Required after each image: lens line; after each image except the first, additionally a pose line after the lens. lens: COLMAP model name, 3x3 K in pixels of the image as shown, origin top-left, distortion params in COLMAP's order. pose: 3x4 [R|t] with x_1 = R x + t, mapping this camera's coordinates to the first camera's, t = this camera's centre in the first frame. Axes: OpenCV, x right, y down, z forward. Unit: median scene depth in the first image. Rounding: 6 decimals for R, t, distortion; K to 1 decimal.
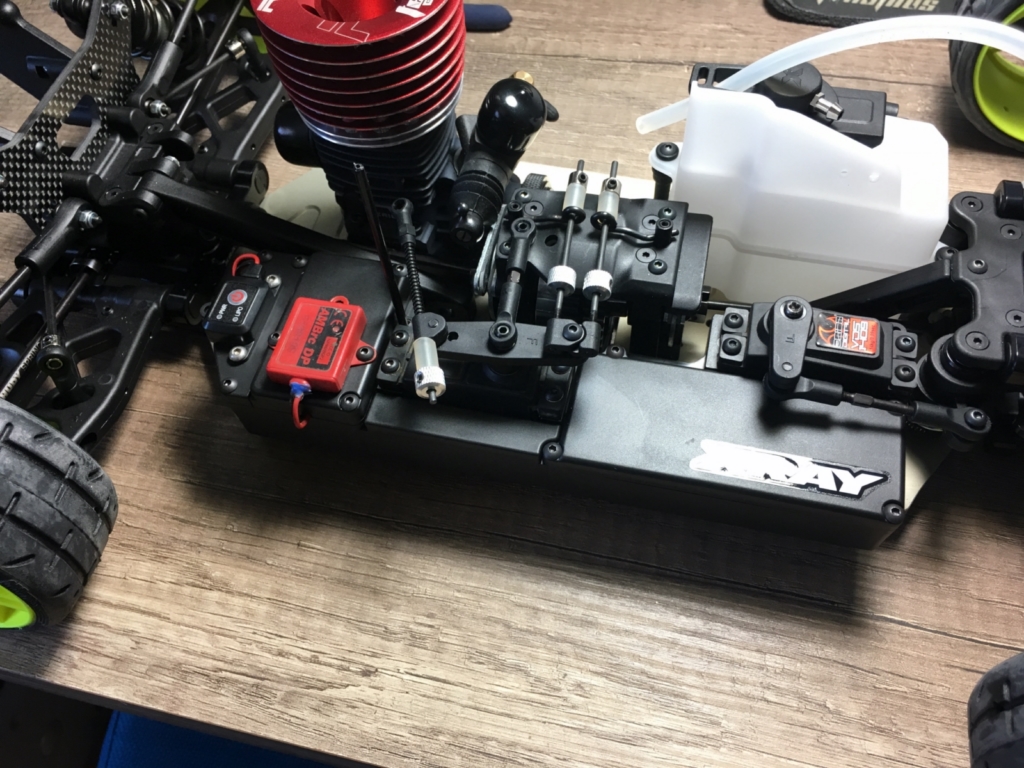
lens RADIAL K [[883.7, 0, 512.7], [0, 883.7, 390.2], [0, 0, 1]] dist [0.081172, -0.131442]
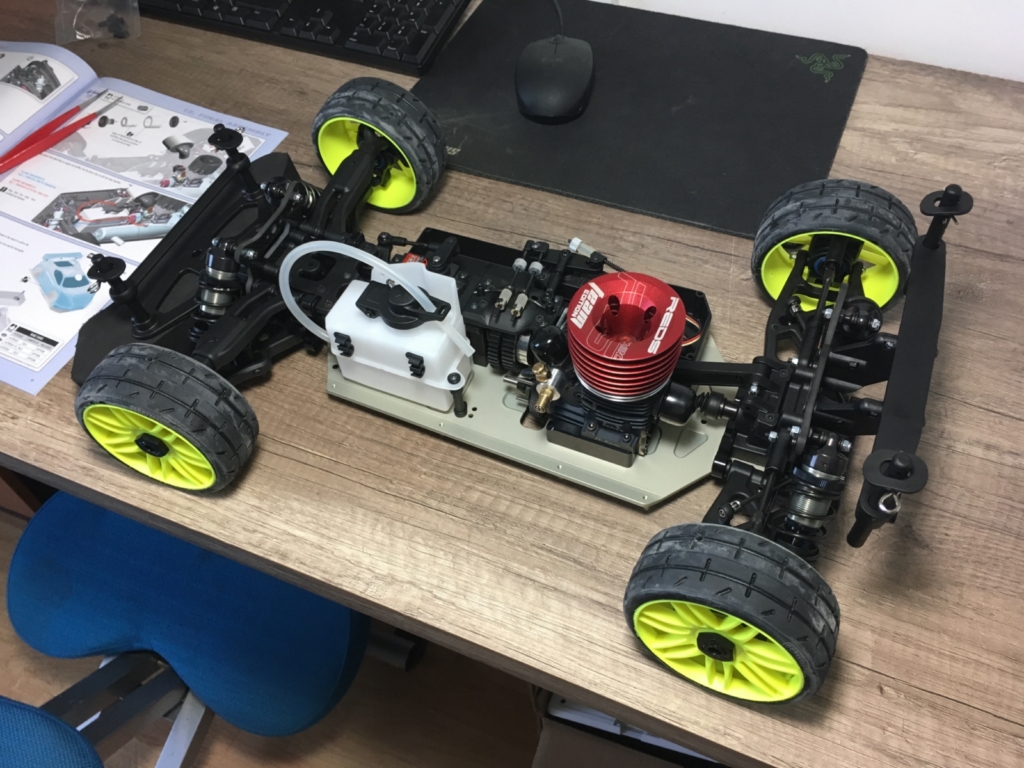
lens RADIAL K [[883.7, 0, 515.9], [0, 883.7, 387.4], [0, 0, 1]] dist [0.081172, -0.131442]
pose [[0.985358, 0.142371, -0.093811, 1.232755], [-0.148634, 0.986850, -0.063528, 0.195281], [0.083533, 0.076541, 0.993561, -1.078274]]
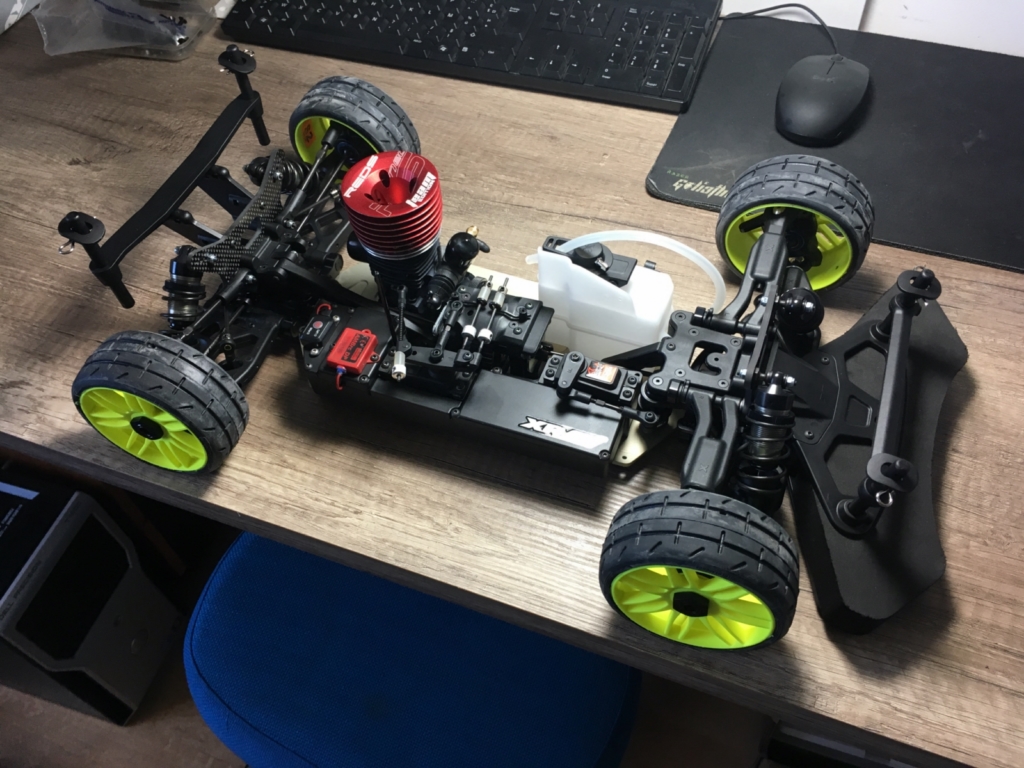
lens RADIAL K [[883.7, 0, 512.3], [0, 883.7, 389.3], [0, 0, 1]] dist [0.081172, -0.131442]
pose [[0.991018, 0.107823, -0.079111, 0.316038], [-0.112819, 0.991700, -0.061662, 0.119773], [0.071806, 0.070033, 0.994957, -1.002536]]
